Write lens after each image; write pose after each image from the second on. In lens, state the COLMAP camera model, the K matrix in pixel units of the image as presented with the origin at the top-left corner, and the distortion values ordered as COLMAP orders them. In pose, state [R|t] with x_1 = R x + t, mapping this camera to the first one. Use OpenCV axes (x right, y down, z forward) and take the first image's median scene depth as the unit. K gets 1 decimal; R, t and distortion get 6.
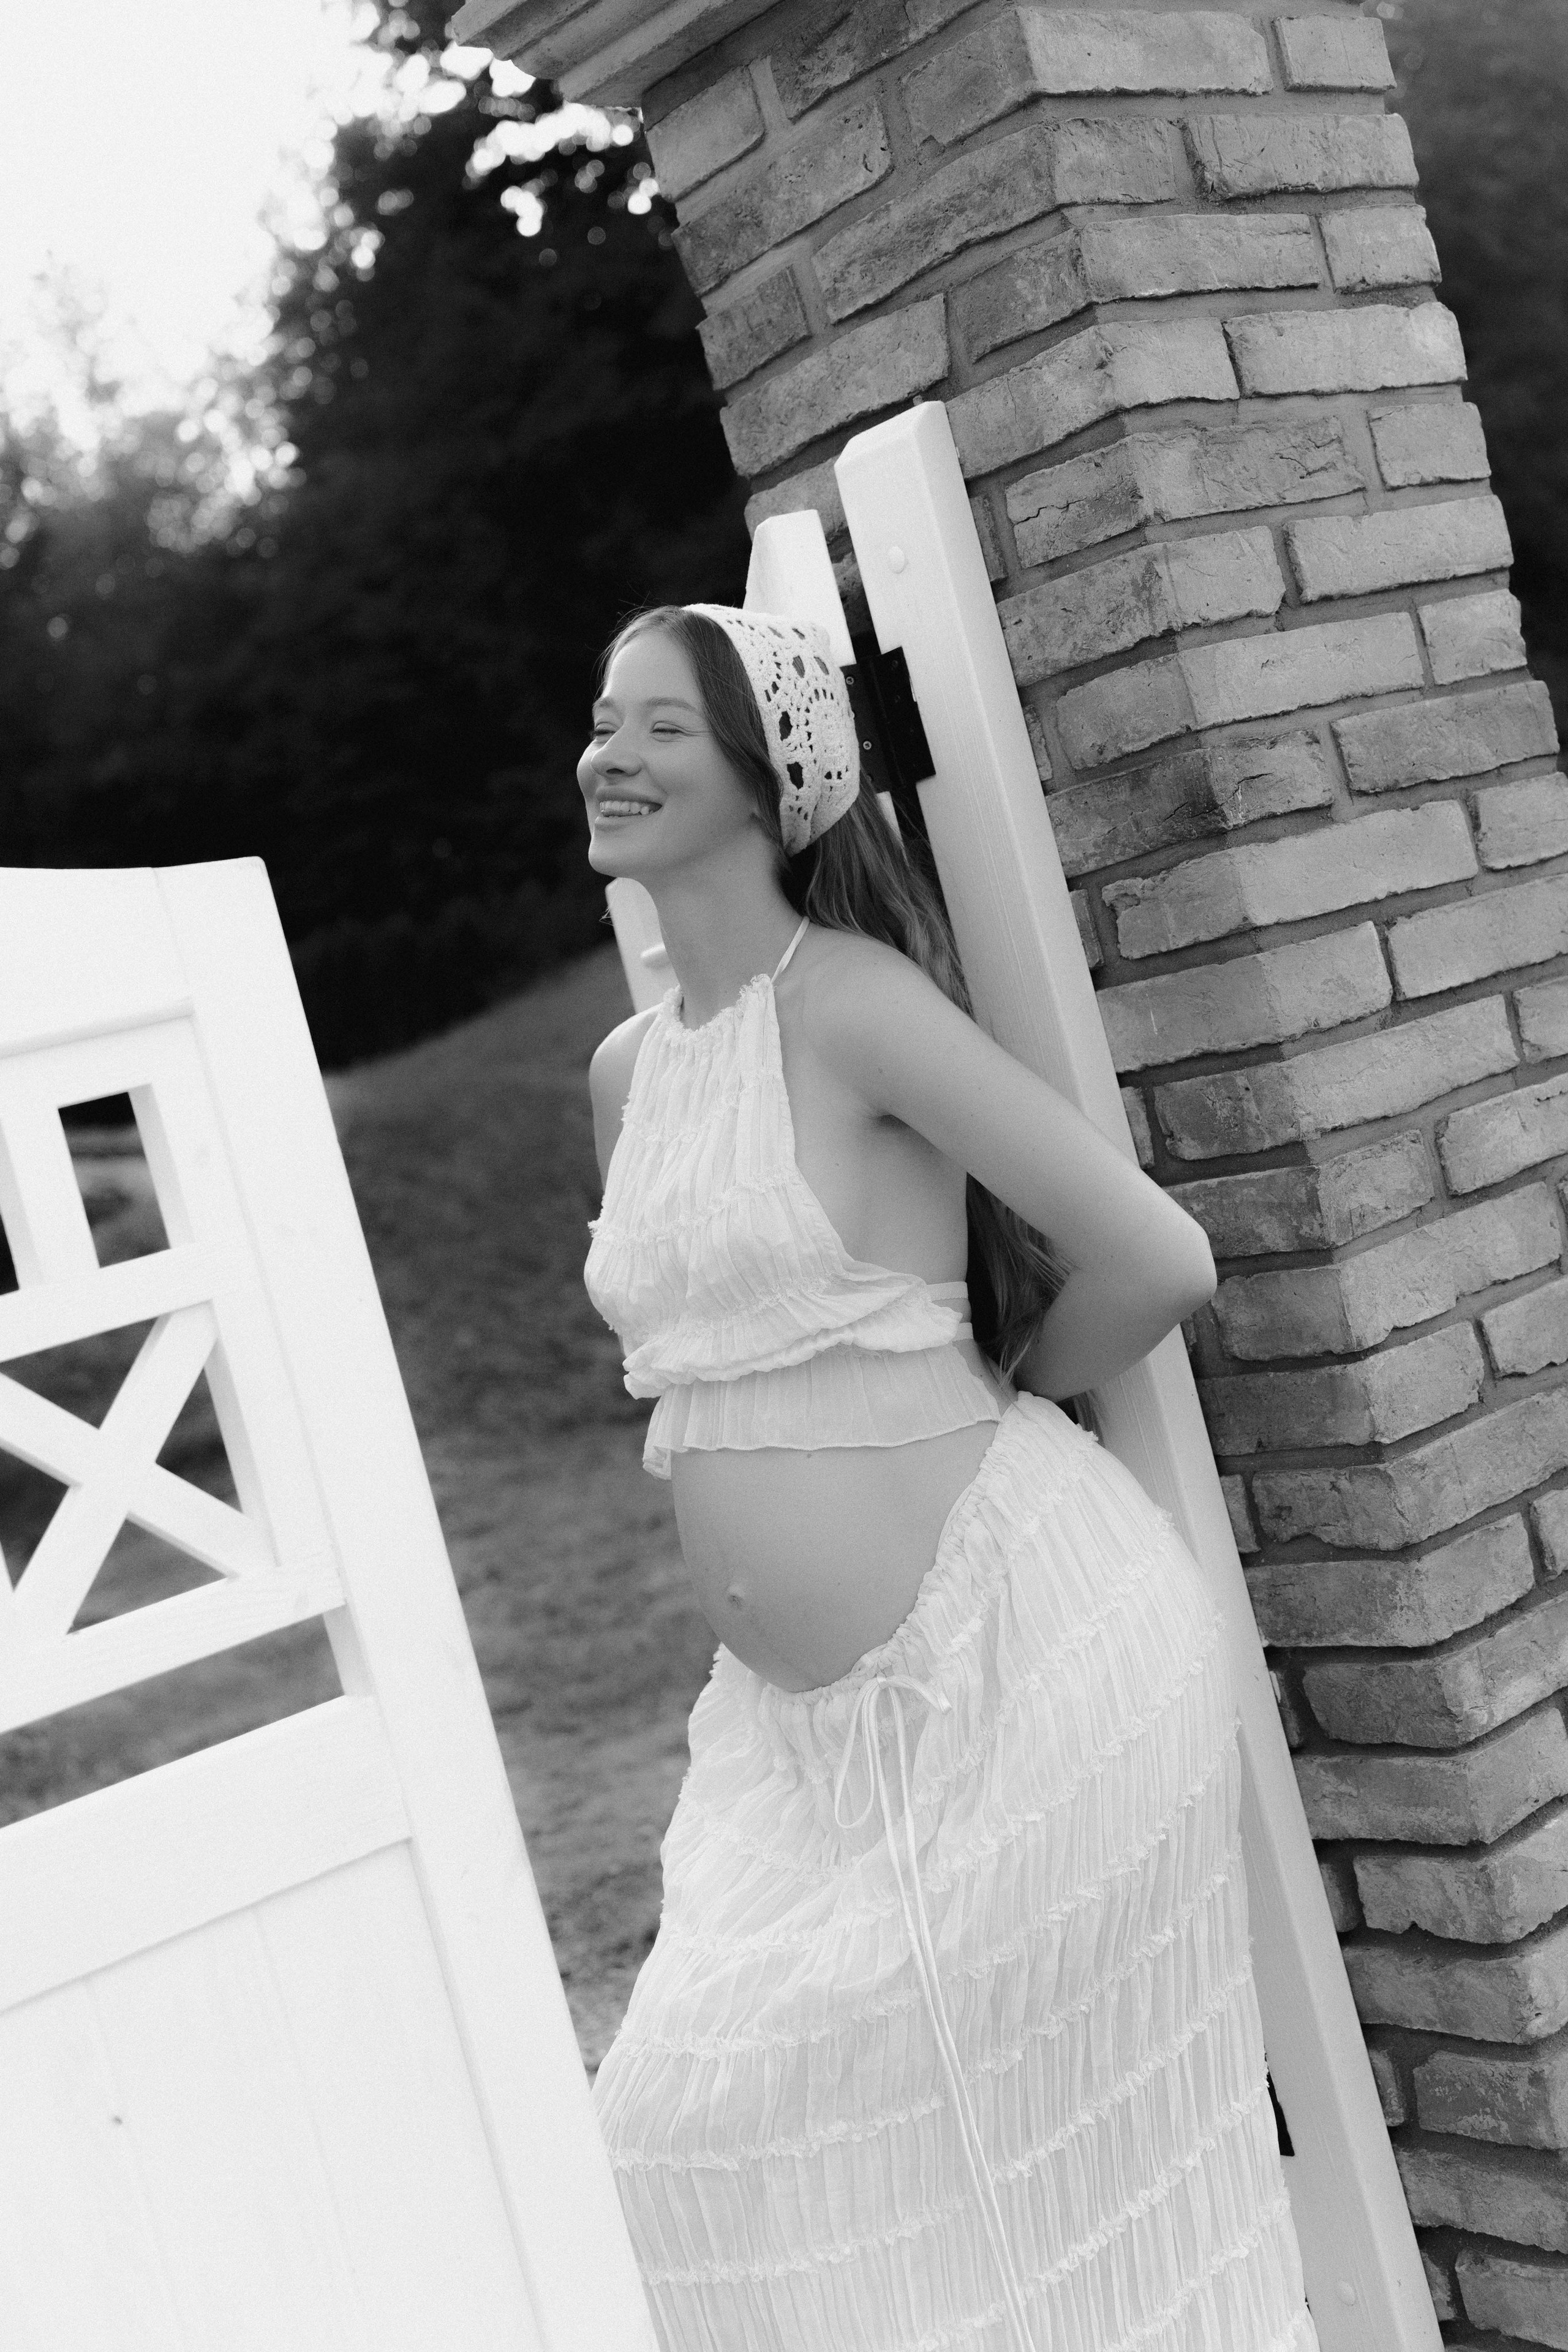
lens RADIAL K [[3184.8, 0, 784.0], [0, 3184.8, 1176.0], [0, 0, 1]] dist [0.012428, 0.040224]
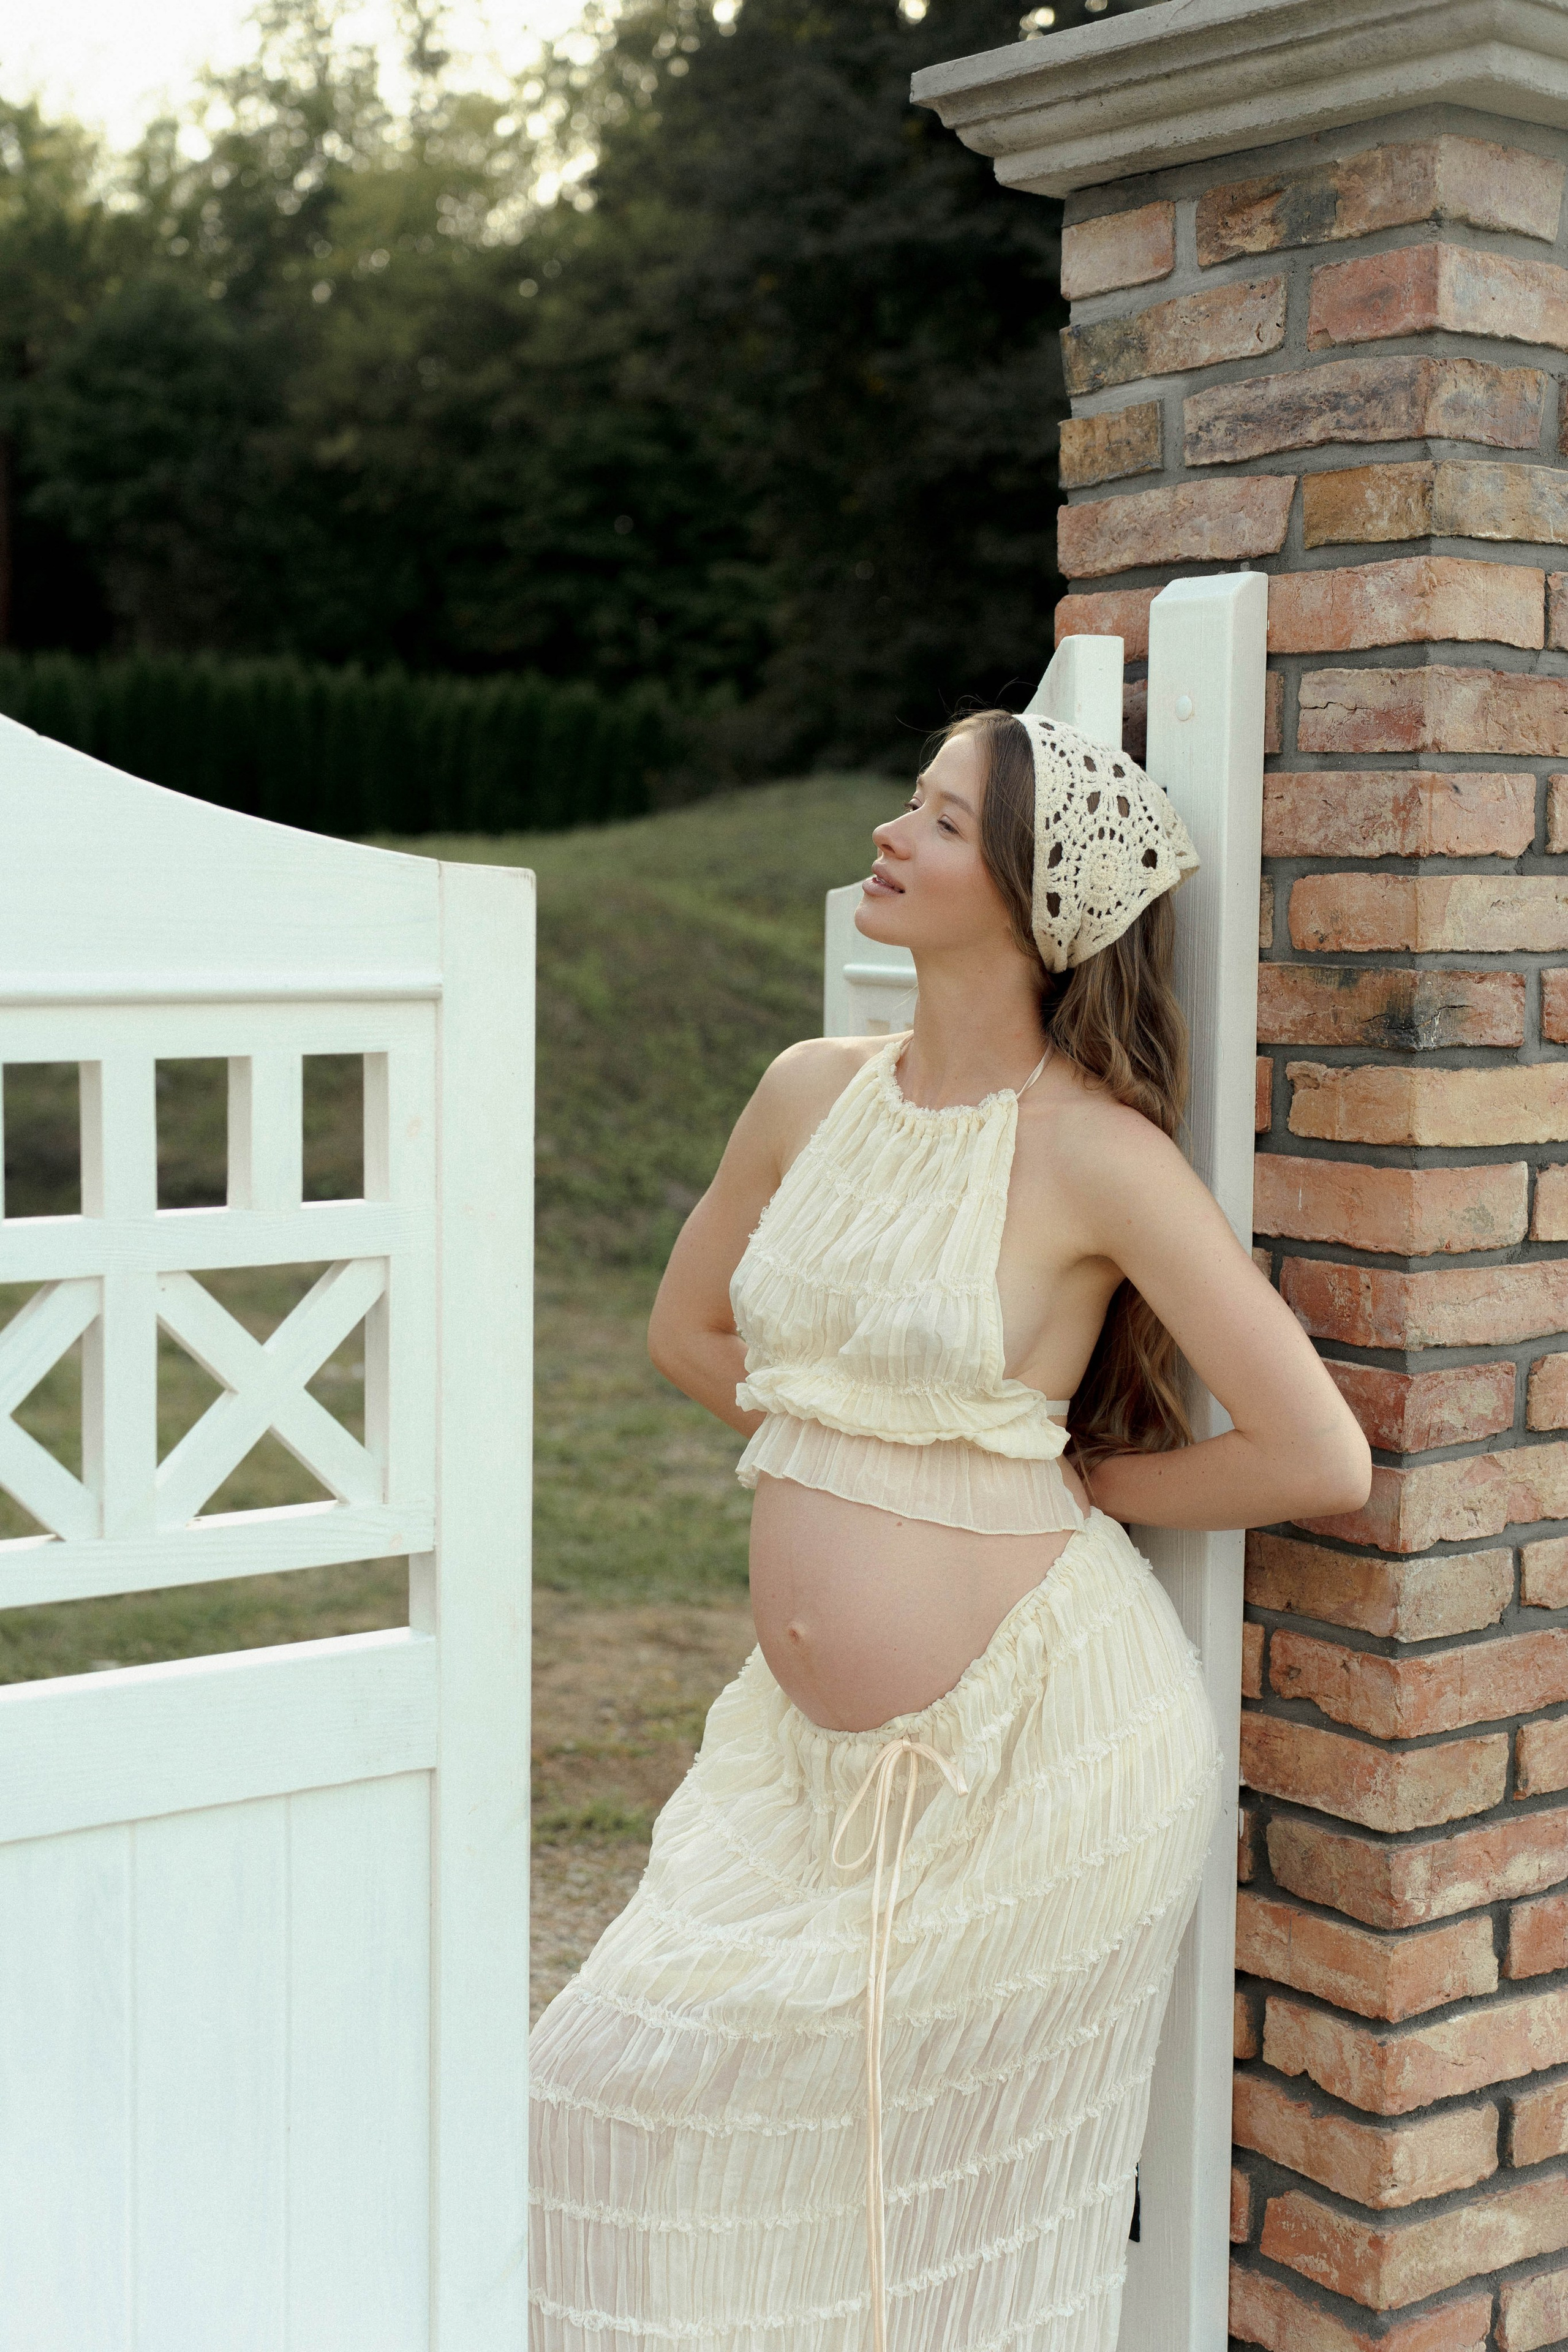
lens RADIAL K [[3355.4, 0, 784.0], [0, 3355.4, 1176.0], [0, 0, 1]] dist [0.015850, 0.056354]
pose [[0.963994, 0.265388, -0.016874, -0.032798], [-0.263973, 0.962666, 0.059936, -0.077874], [0.032150, -0.053324, 0.998060, -0.119100]]
